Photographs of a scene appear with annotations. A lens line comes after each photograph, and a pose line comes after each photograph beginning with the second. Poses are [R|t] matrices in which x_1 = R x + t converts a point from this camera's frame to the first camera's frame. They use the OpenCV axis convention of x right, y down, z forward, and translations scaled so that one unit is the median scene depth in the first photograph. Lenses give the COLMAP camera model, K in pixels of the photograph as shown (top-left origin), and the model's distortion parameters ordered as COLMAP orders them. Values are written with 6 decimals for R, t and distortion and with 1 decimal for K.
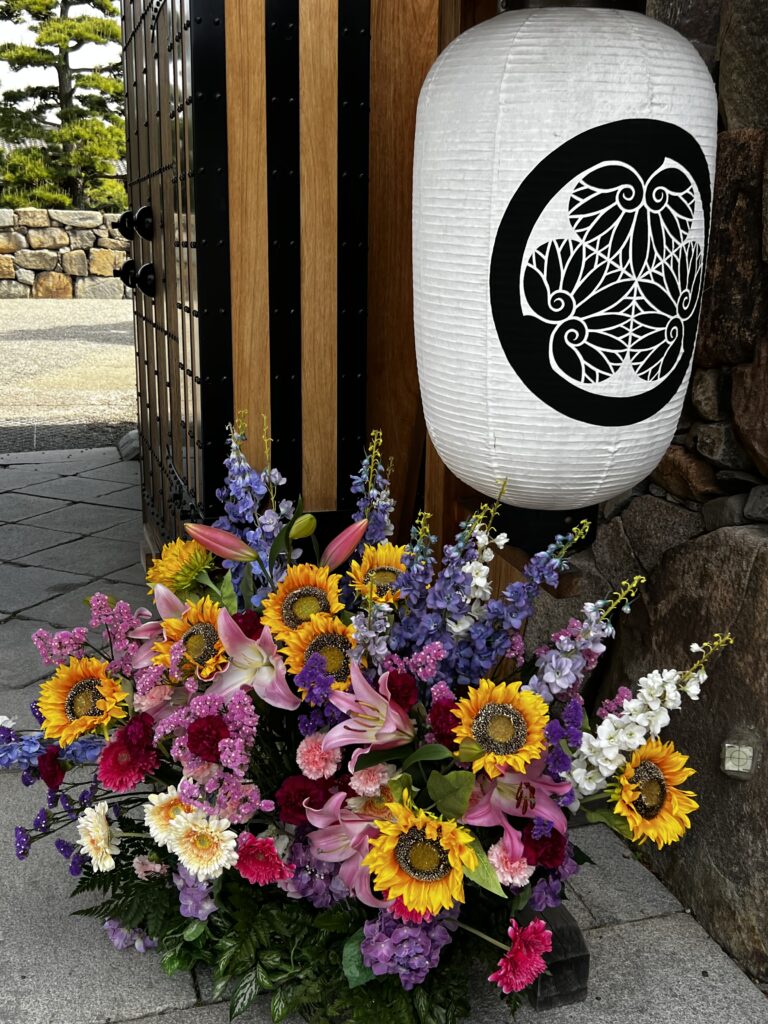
lens RADIAL K [[1077.7, 0, 385.7], [0, 1077.7, 510.0], [0, 0, 1]] dist [-0.005082, 0.000000]
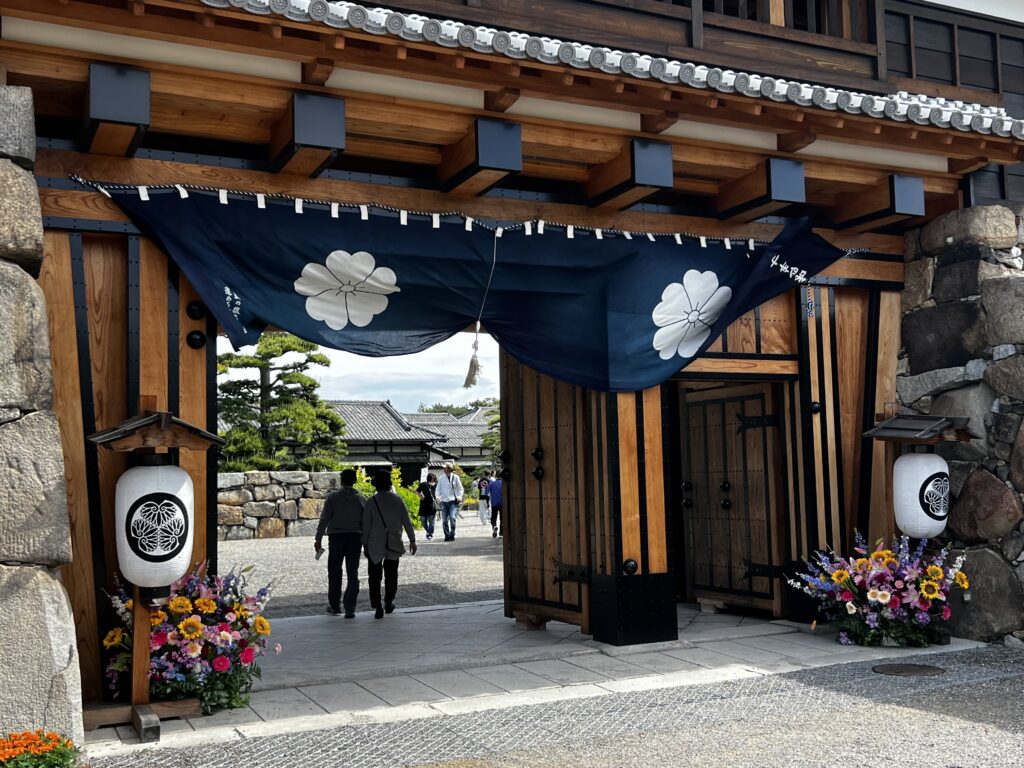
lens RADIAL K [[1077.7, 0, 513.1], [0, 1077.7, 386.3], [0, 0, 1]] dist [-0.005082, 0.000000]
pose [[0.989037, -0.036773, 0.143018, -0.201473], [0.080651, 0.945807, -0.314554, 0.061695], [-0.123700, 0.322640, 0.938404, -0.309144]]
